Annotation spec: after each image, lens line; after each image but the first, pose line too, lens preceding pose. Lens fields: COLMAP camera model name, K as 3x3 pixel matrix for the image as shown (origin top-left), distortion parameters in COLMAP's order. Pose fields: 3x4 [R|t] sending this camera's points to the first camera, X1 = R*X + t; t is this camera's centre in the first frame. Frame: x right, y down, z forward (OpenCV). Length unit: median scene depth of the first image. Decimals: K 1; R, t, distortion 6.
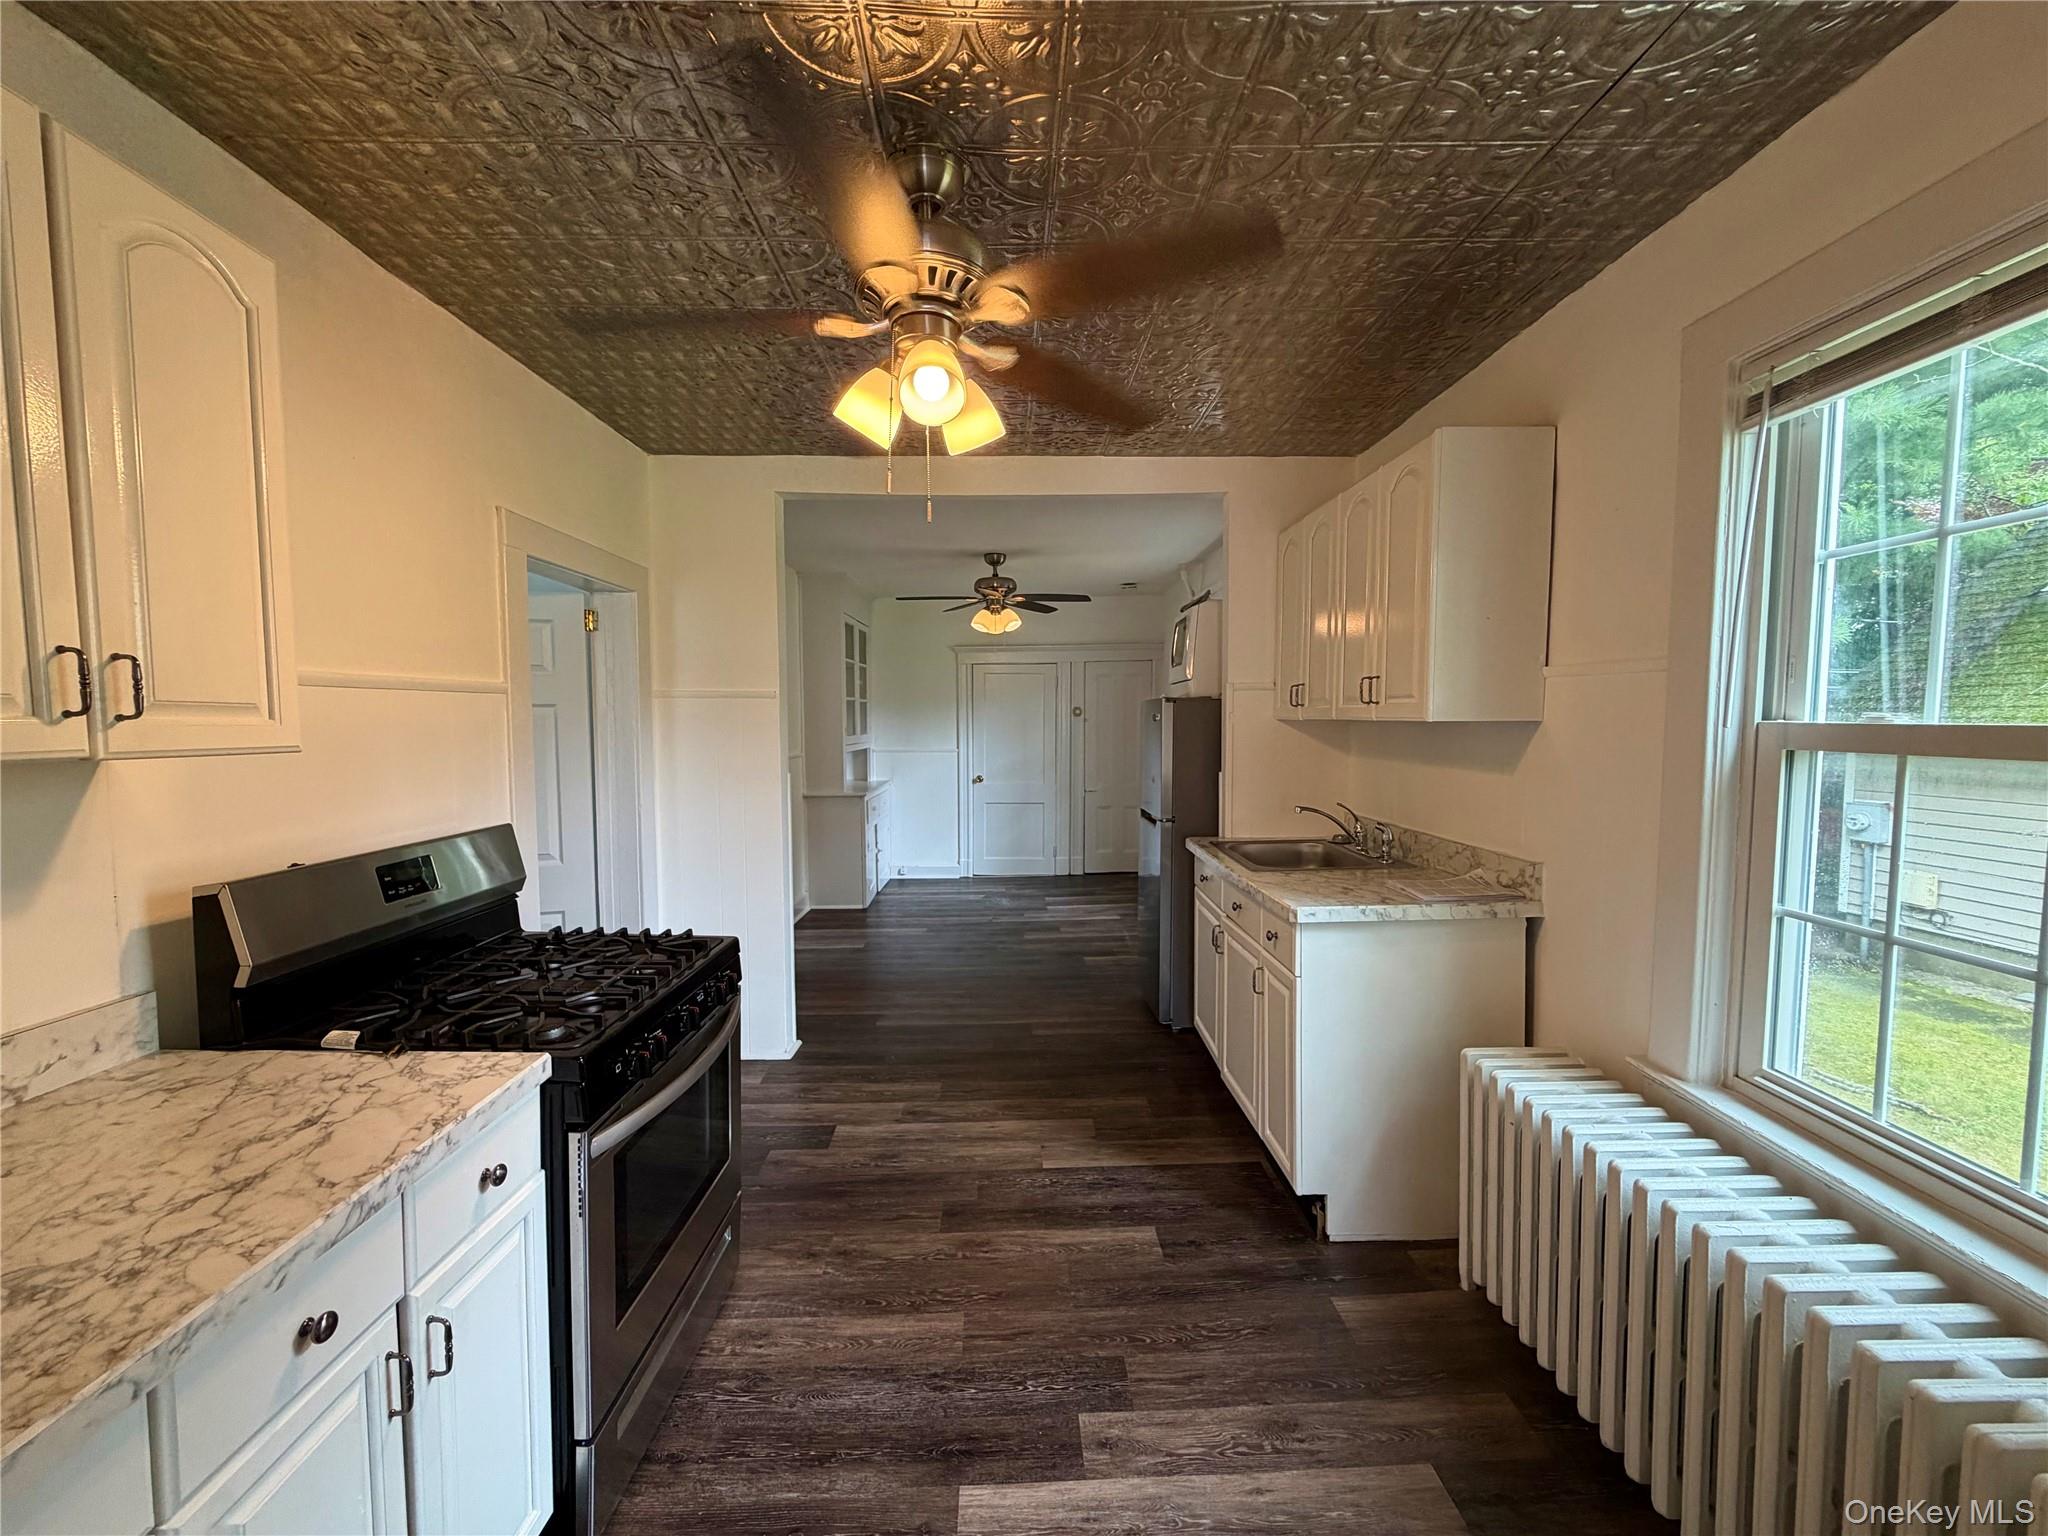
lens RADIAL K [[816.9, 0, 1024.0], [0, 816.9, 768.0], [0, 0, 1]] dist [-0.001545, 0.000362]
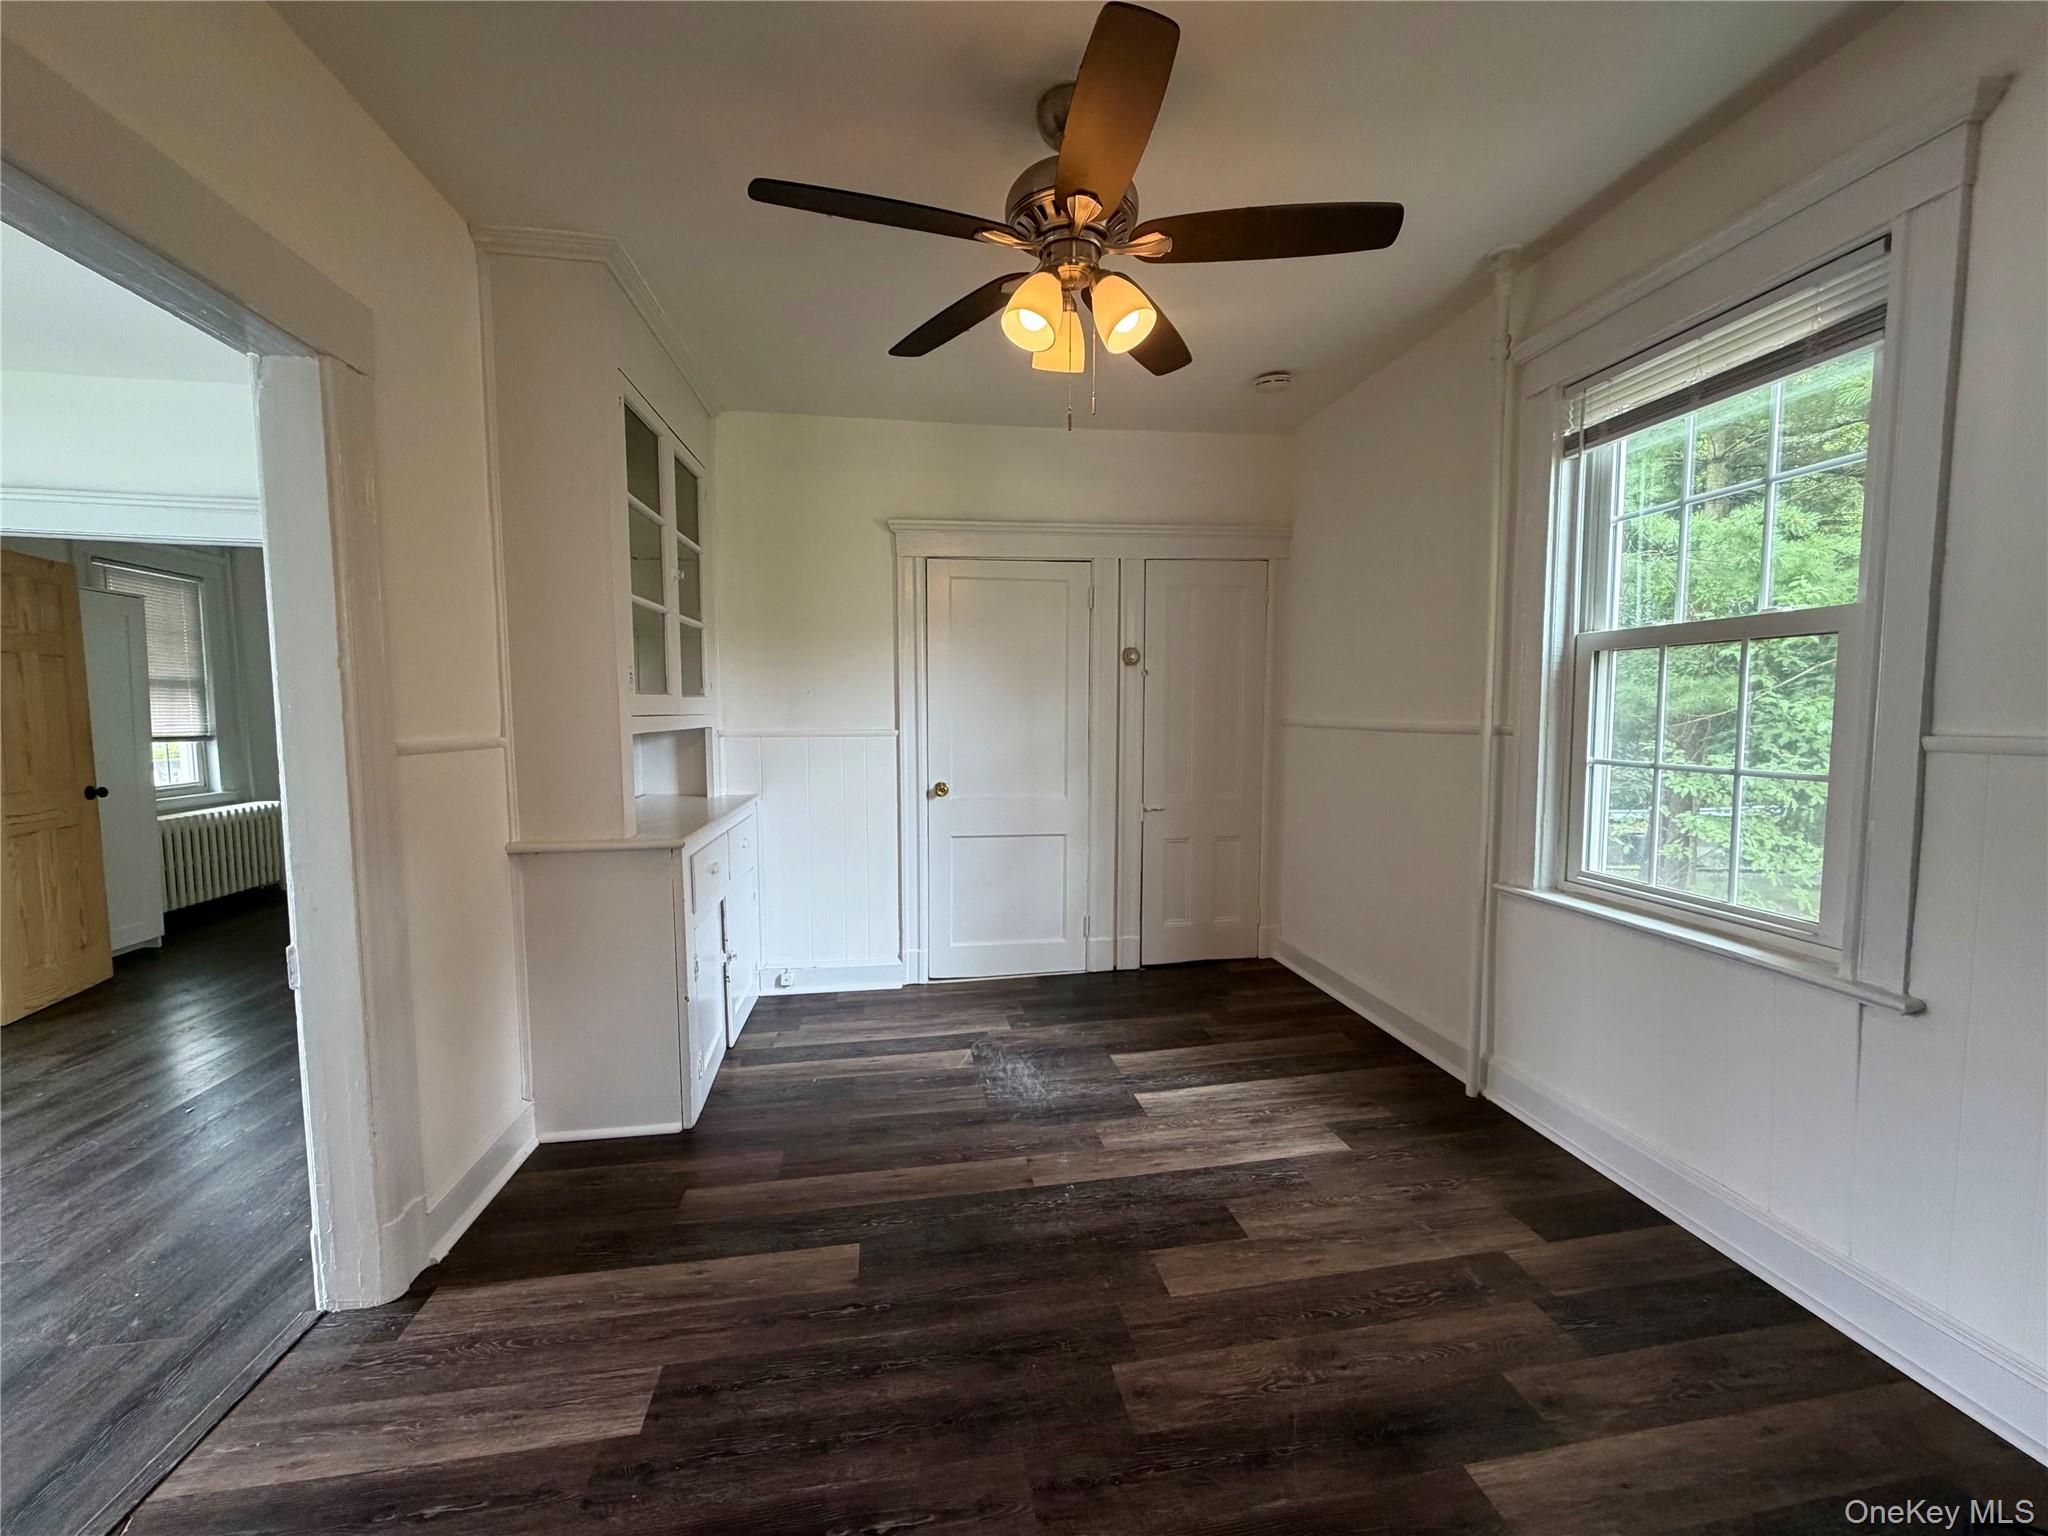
lens RADIAL K [[818.2, 0, 1016.8], [0, 818.2, 769.7], [0, 0, 1]] dist [-0.000493, -0.000154]
pose [[0.991462, -0.005771, 0.130267, -0.255695], [0.003319, 0.999813, 0.019036, -0.027856], [-0.130352, -0.018441, 0.991296, 1.723647]]
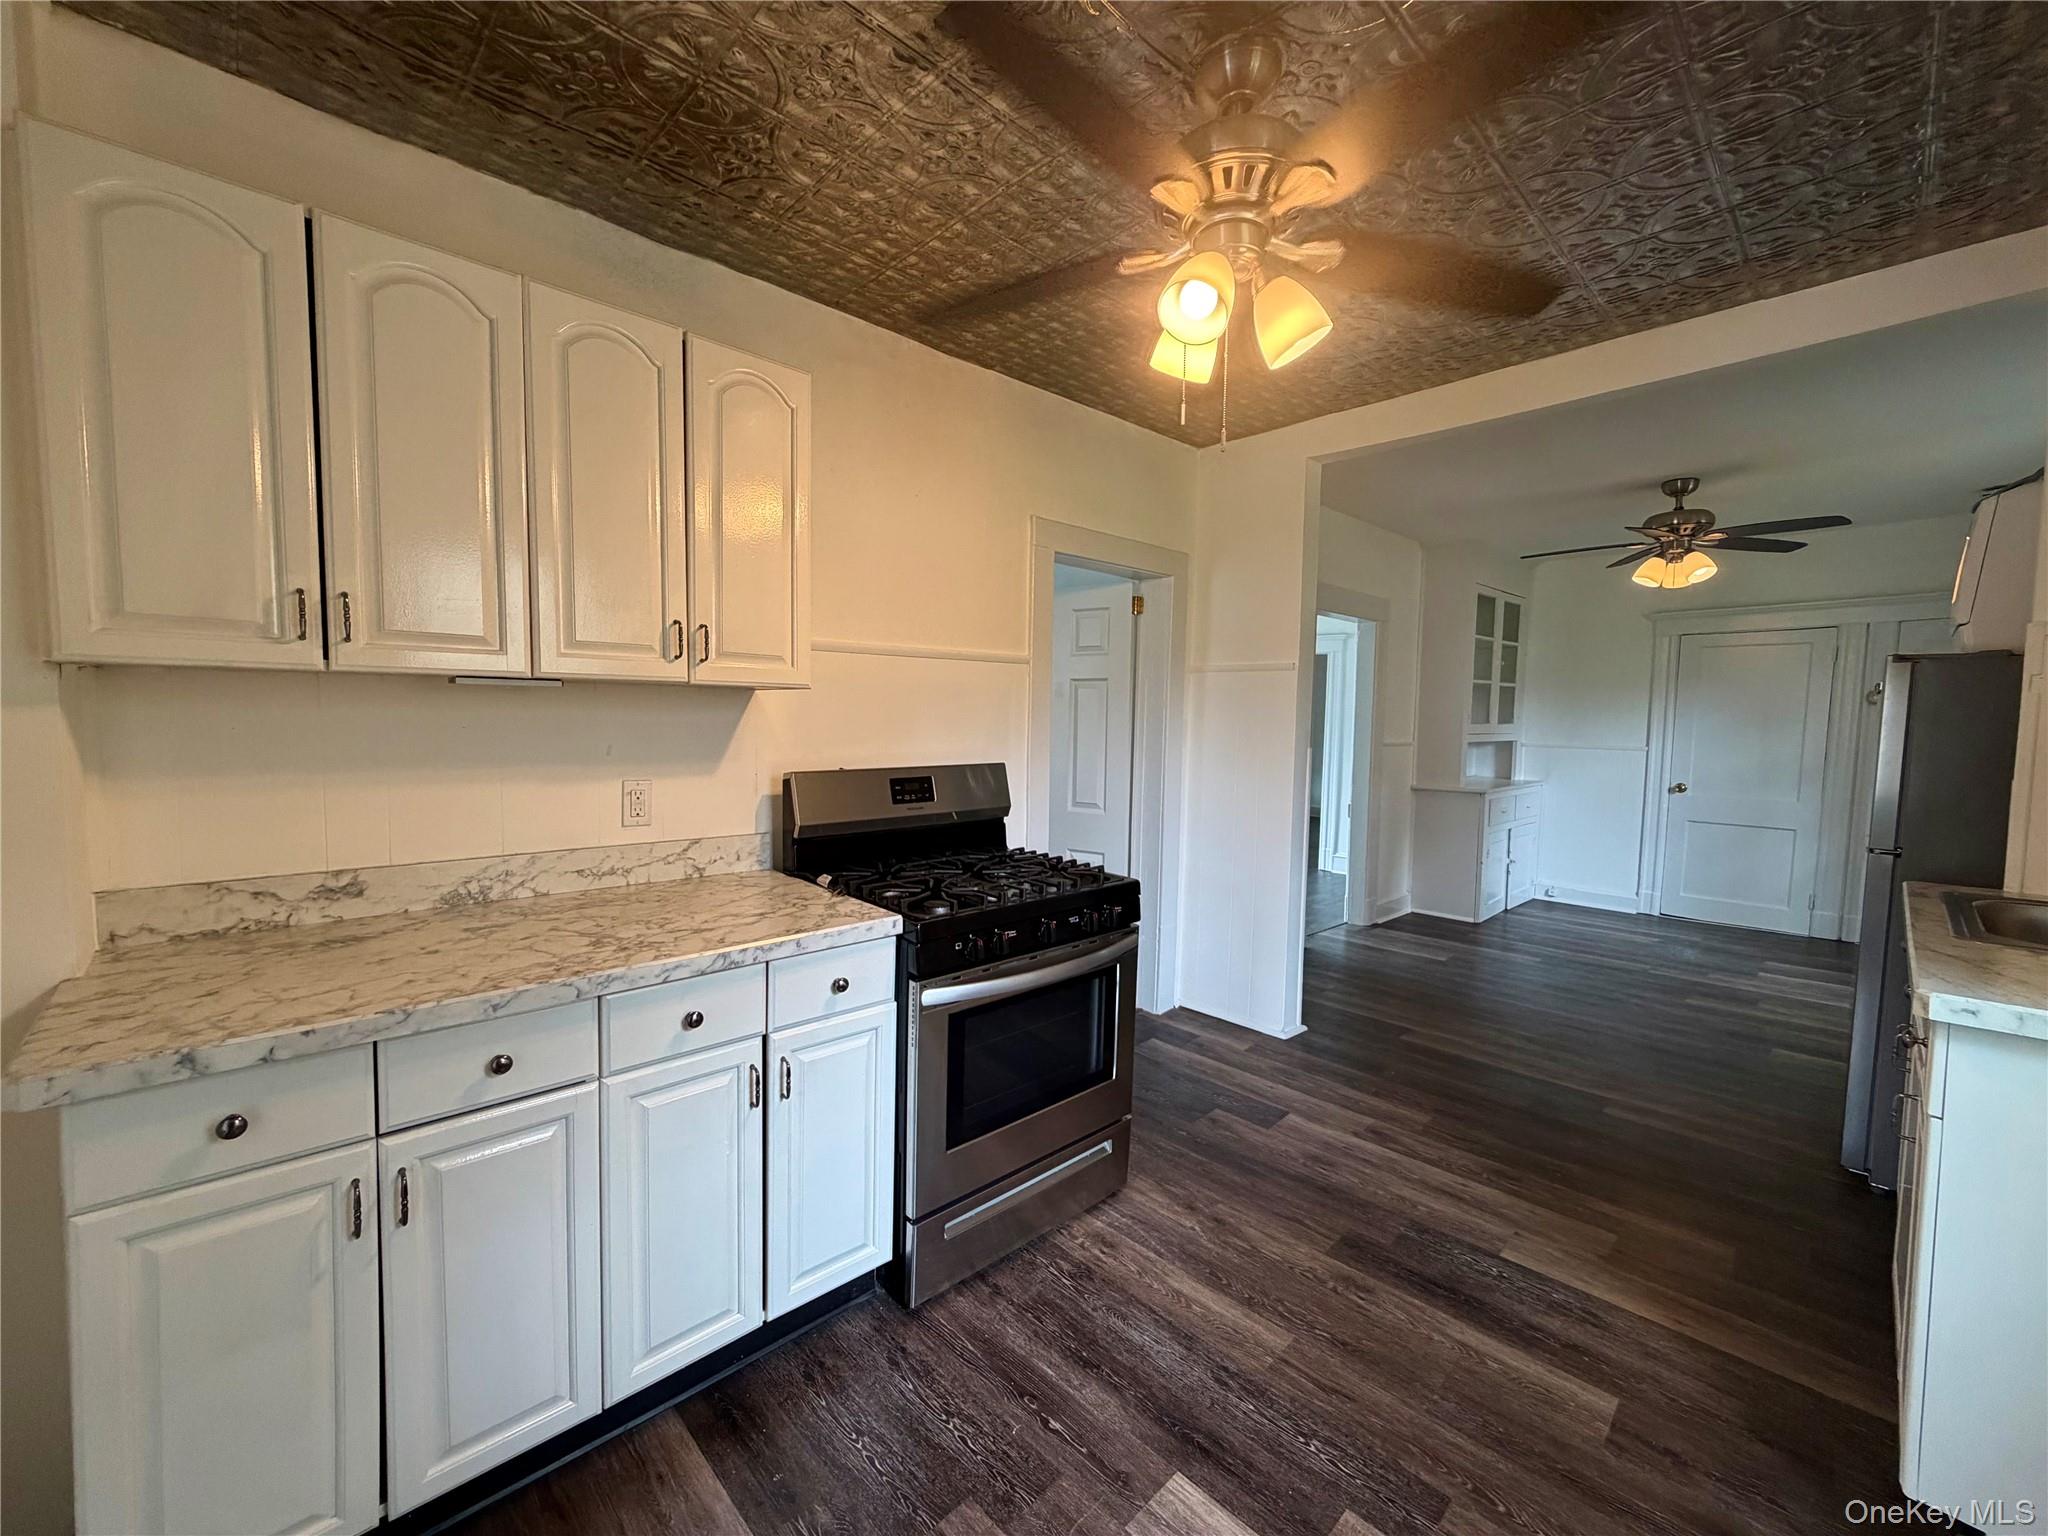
lens RADIAL K [[818.2, 0, 1016.8], [0, 818.2, 769.7], [0, 0, 1]] dist [-0.000493, -0.000154]
pose [[0.669659, 0.061813, -0.740092, 0.322365], [-0.059976, 0.997777, 0.029067, 0.038968], [0.740243, 0.024922, 0.671878, 0.149072]]
